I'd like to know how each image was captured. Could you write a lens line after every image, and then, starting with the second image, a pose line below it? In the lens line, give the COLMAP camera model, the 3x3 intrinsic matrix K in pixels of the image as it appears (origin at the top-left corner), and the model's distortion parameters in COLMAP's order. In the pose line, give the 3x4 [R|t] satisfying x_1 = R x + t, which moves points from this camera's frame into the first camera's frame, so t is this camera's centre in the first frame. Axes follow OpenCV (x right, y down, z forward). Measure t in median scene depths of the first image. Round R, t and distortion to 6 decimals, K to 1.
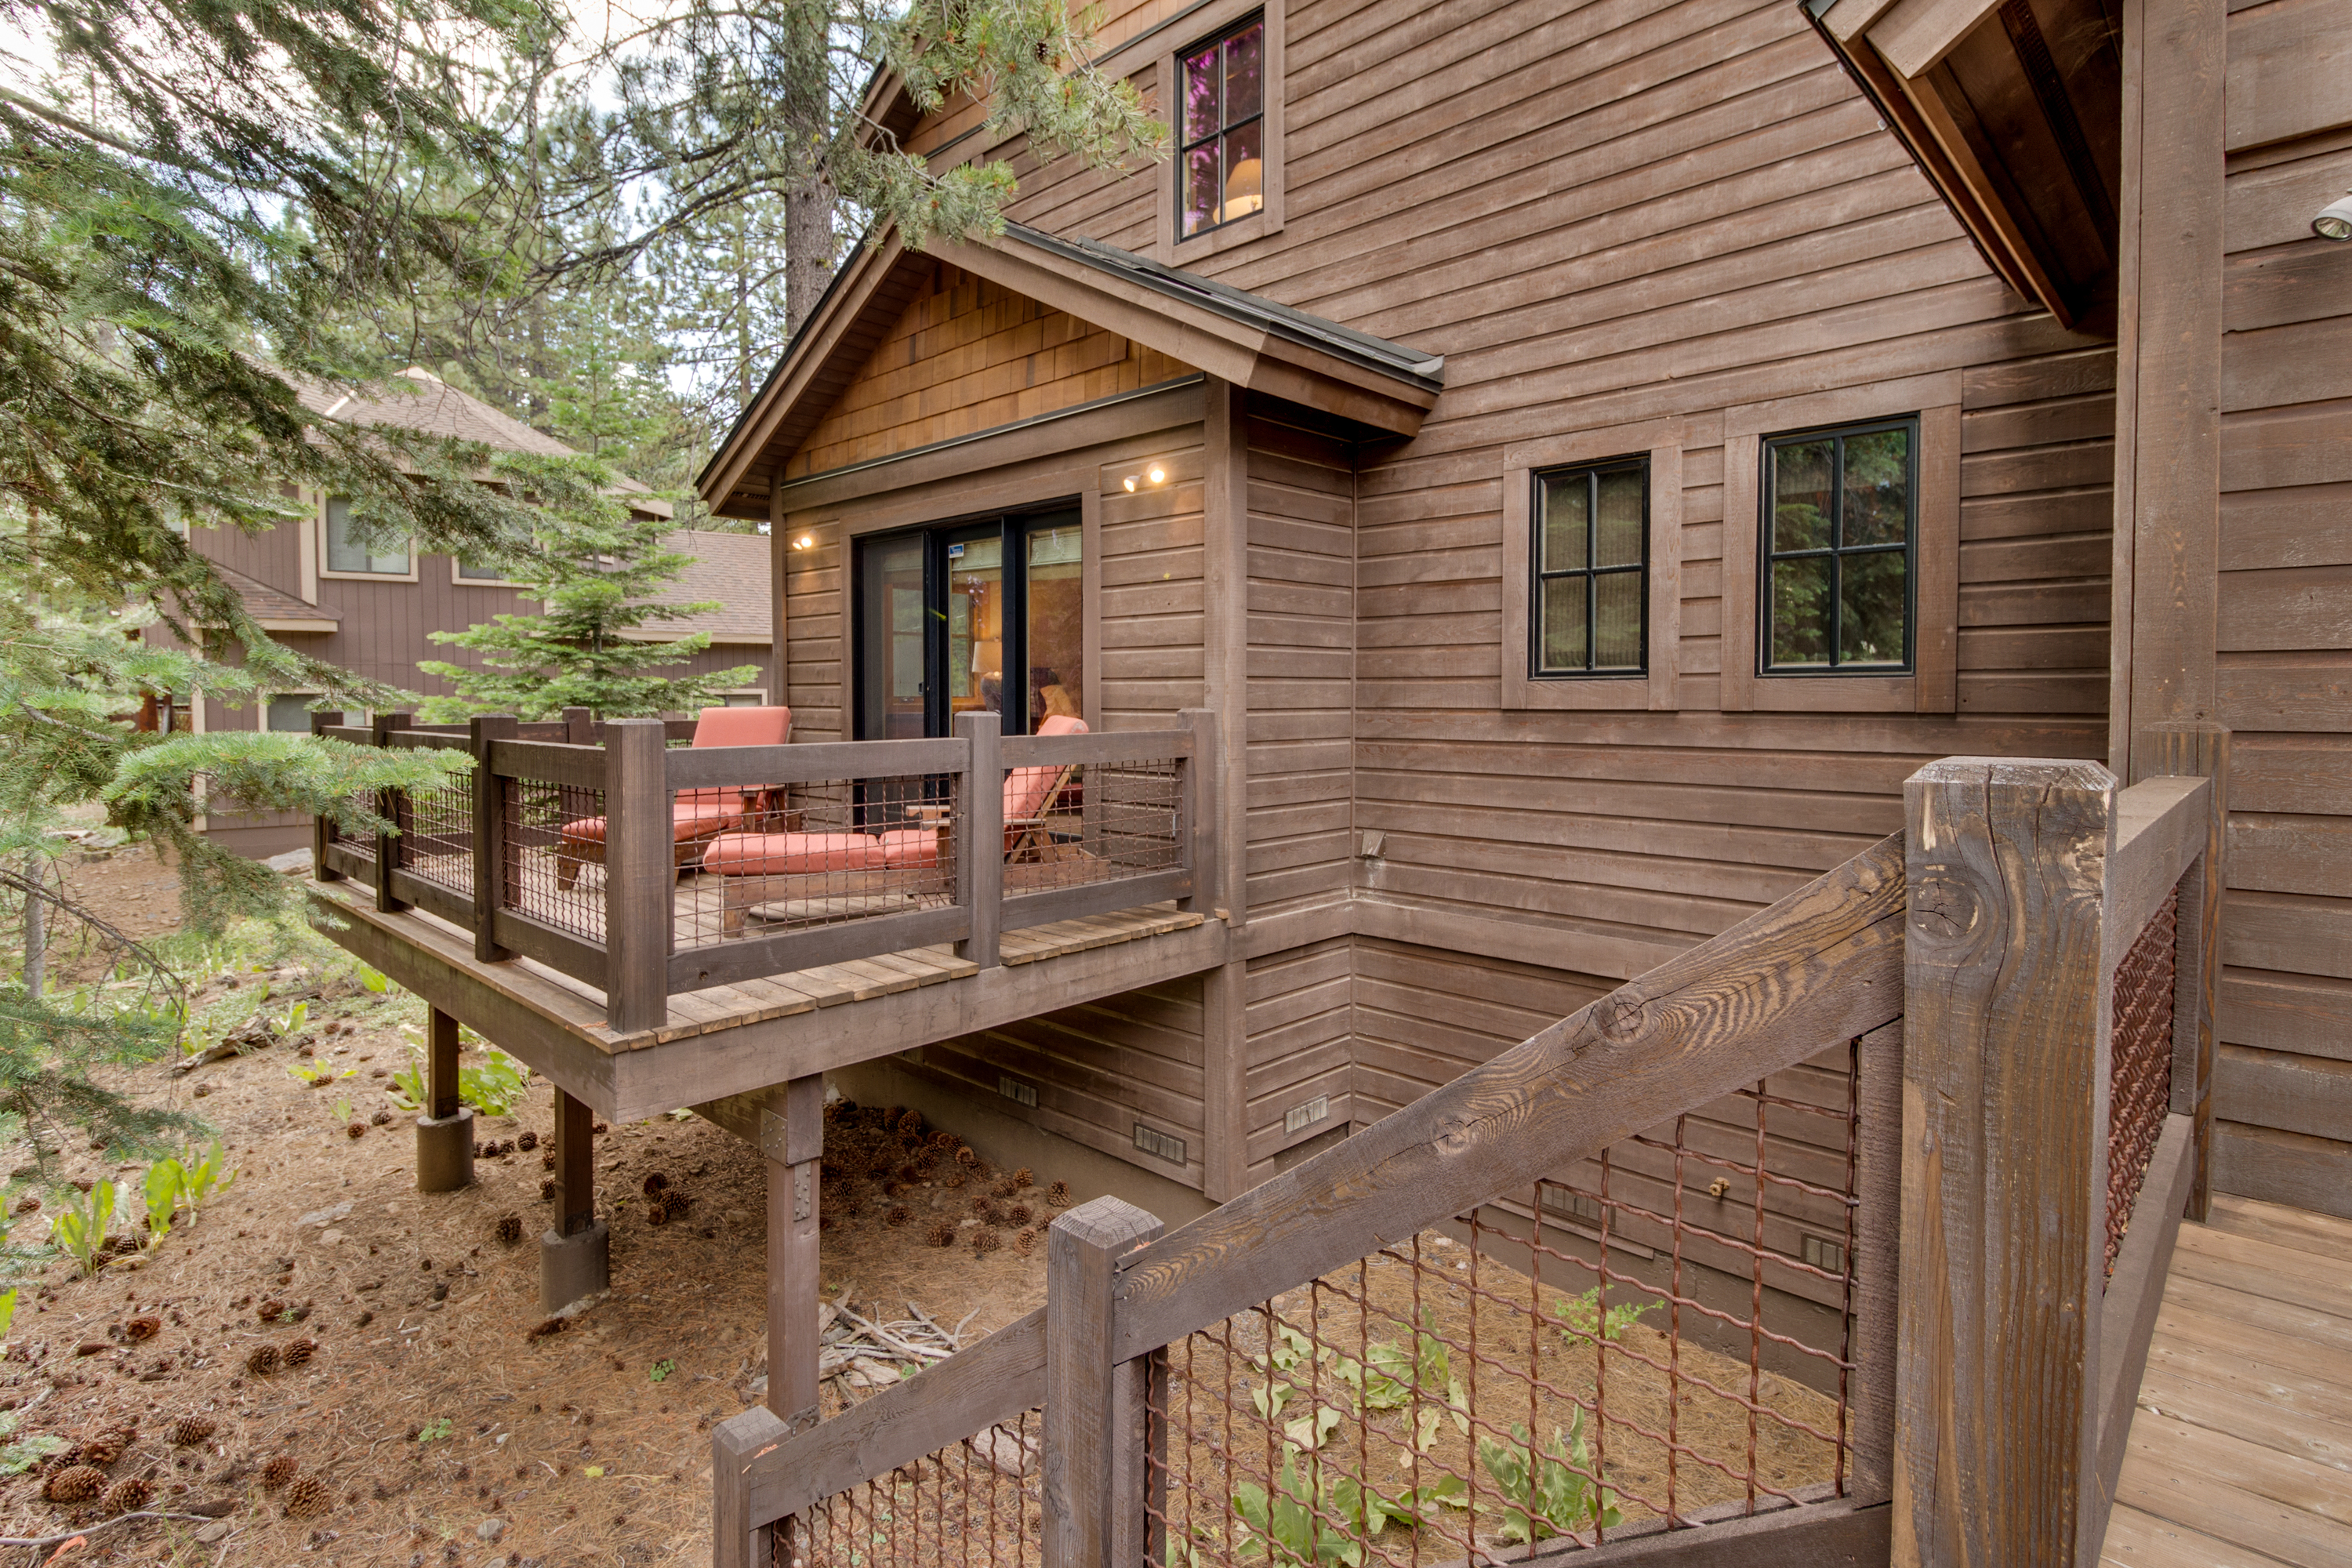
lens RADIAL K [[1163.9, 0, 1172.9], [0, 1163.9, 734.4], [0, 0, 1]] dist [-0.001565, -0.001025]
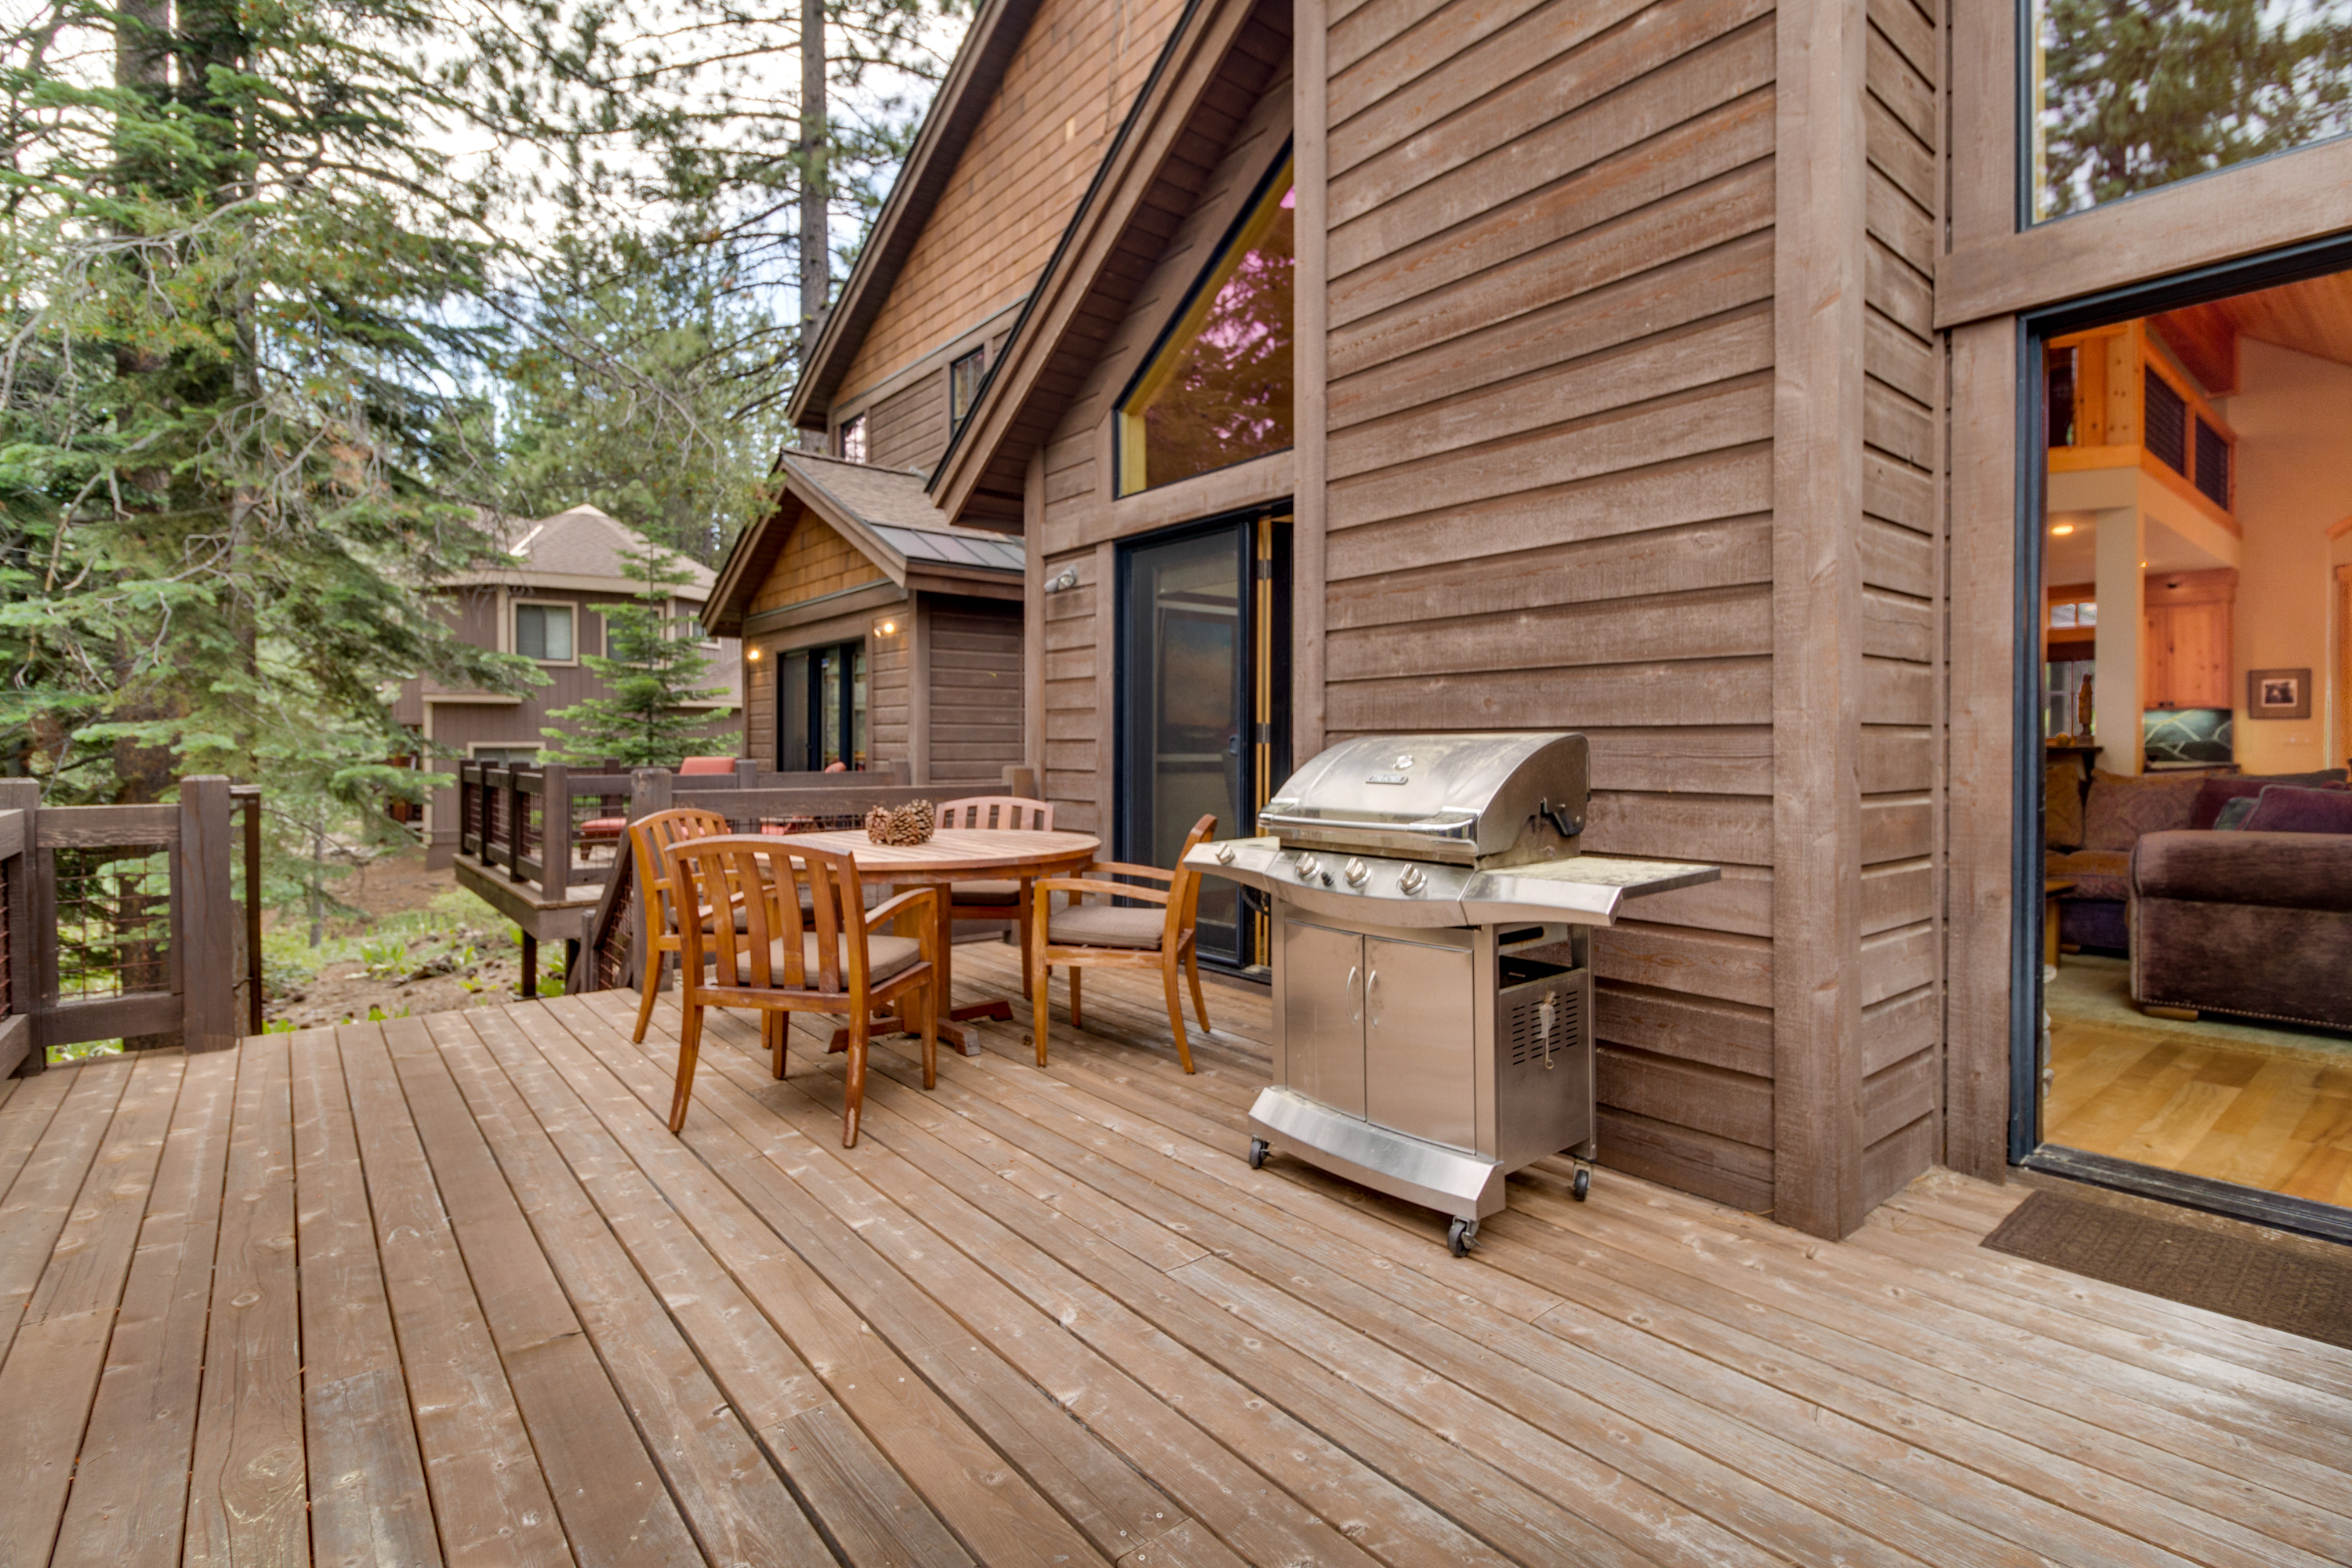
lens RADIAL K [[1100.9, 0, 1177.9], [0, 1100.9, 748.2], [0, 0, 1]] dist [-0.004224, -0.000756]
pose [[0.993219, -0.000659, -0.116259, 0.411343], [-0.002872, 0.999540, -0.030199, 0.007625], [0.116226, 0.030328, 0.992760, -0.408408]]
